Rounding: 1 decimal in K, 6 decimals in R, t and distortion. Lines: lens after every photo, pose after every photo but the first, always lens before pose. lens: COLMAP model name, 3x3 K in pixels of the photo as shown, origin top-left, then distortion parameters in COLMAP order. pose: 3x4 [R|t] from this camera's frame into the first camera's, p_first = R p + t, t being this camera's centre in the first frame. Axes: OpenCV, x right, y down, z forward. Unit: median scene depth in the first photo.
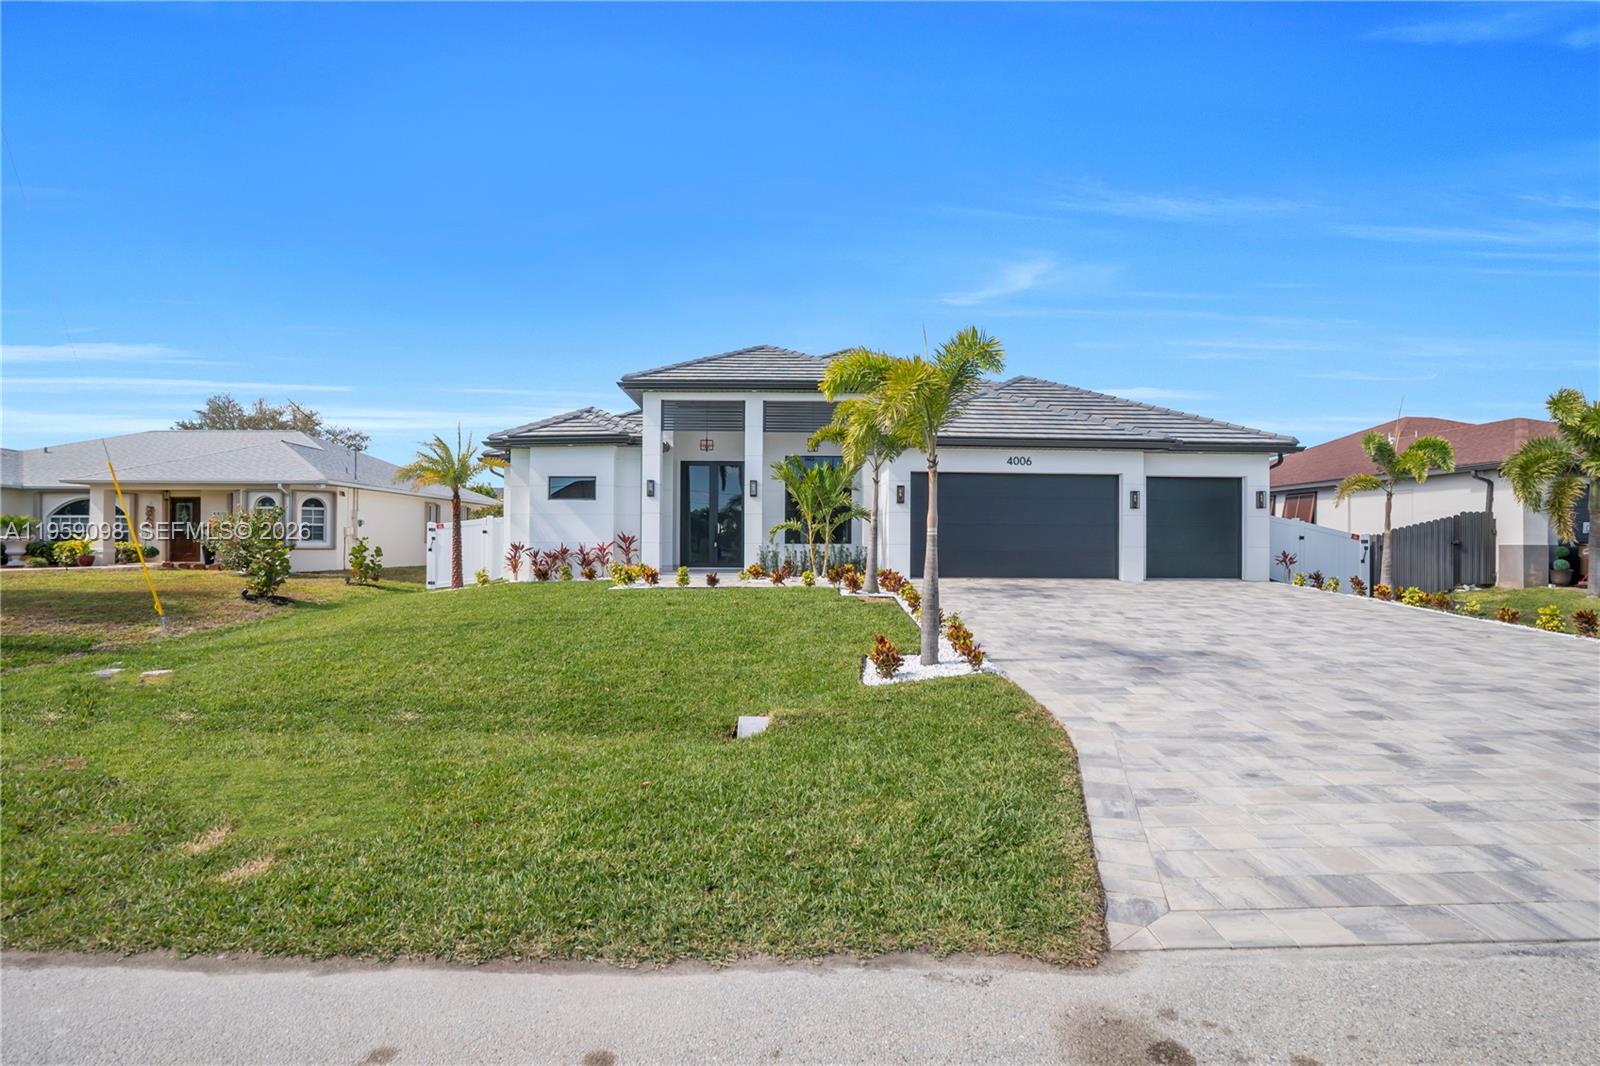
lens RADIAL K [[738.2, 0, 801.4], [0, 738.2, 538.2], [0, 0, 1]] dist [-0.003503, 0.000119]
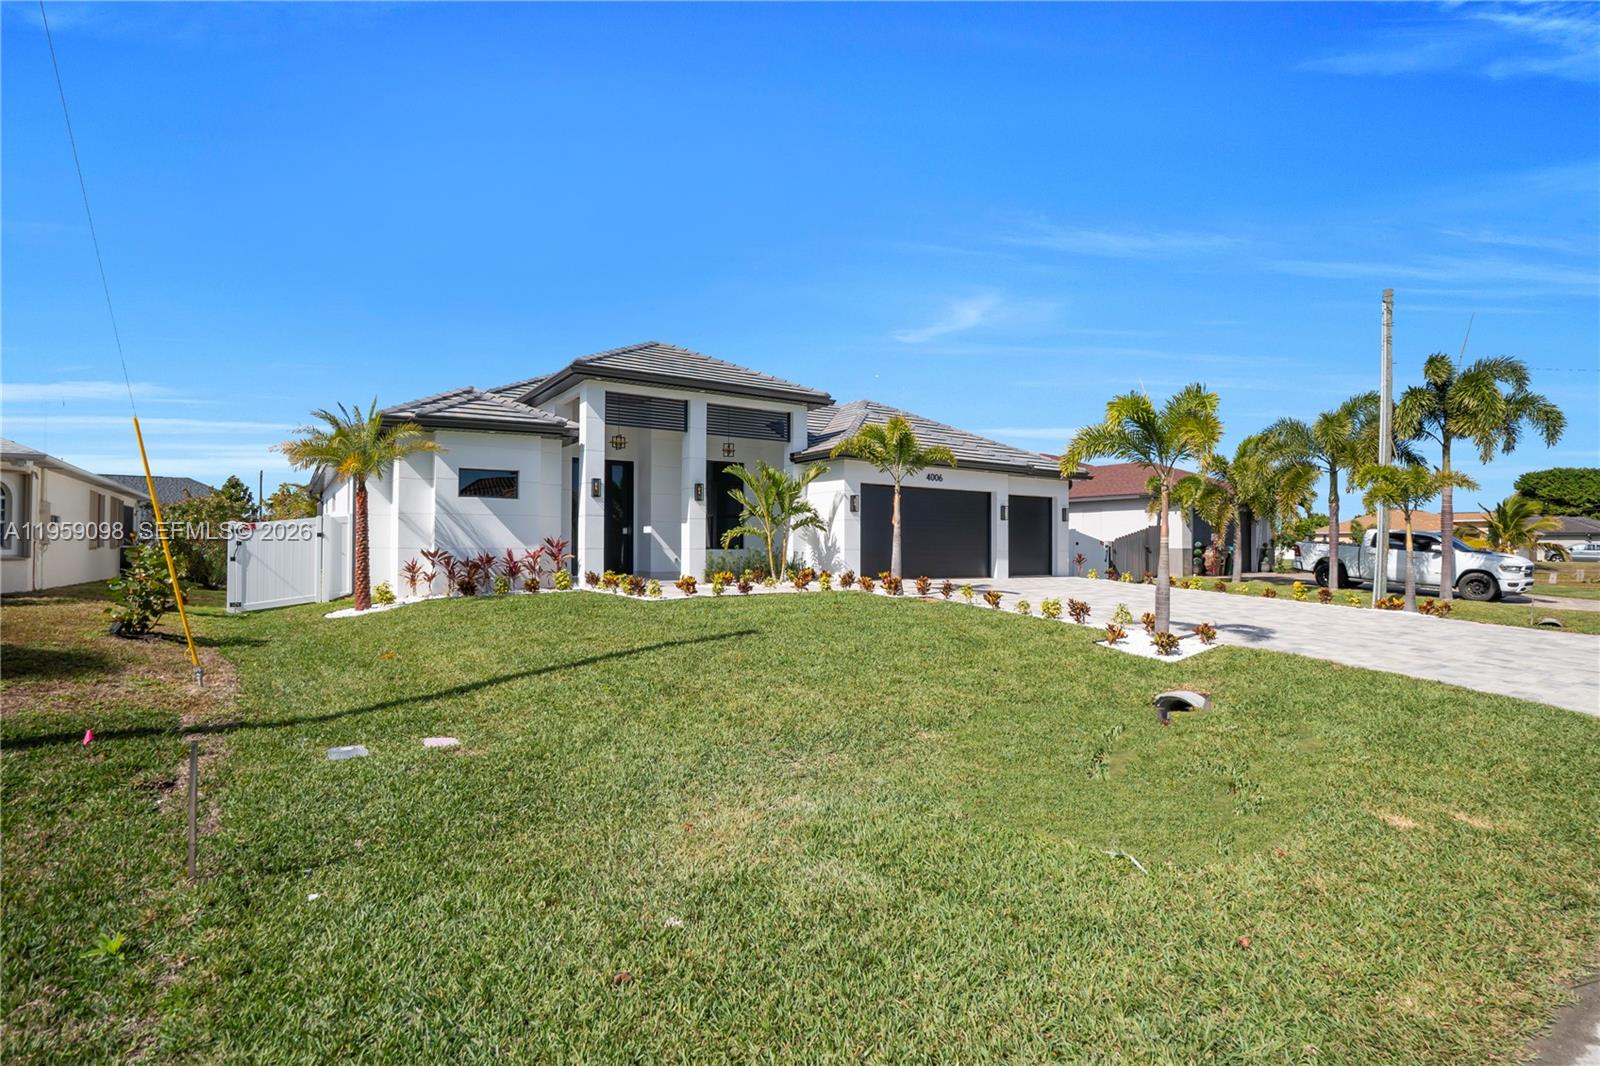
lens RADIAL K [[738.2, 0, 792.4], [0, 738.2, 534.2], [0, 0, 1]] dist [-0.003503, 0.000119]
pose [[0.860303, 0.007641, 0.509726, -0.451325], [-0.002143, 0.999933, -0.011372, -0.001793], [-0.509779, 0.008691, 0.860261, 0.108167]]
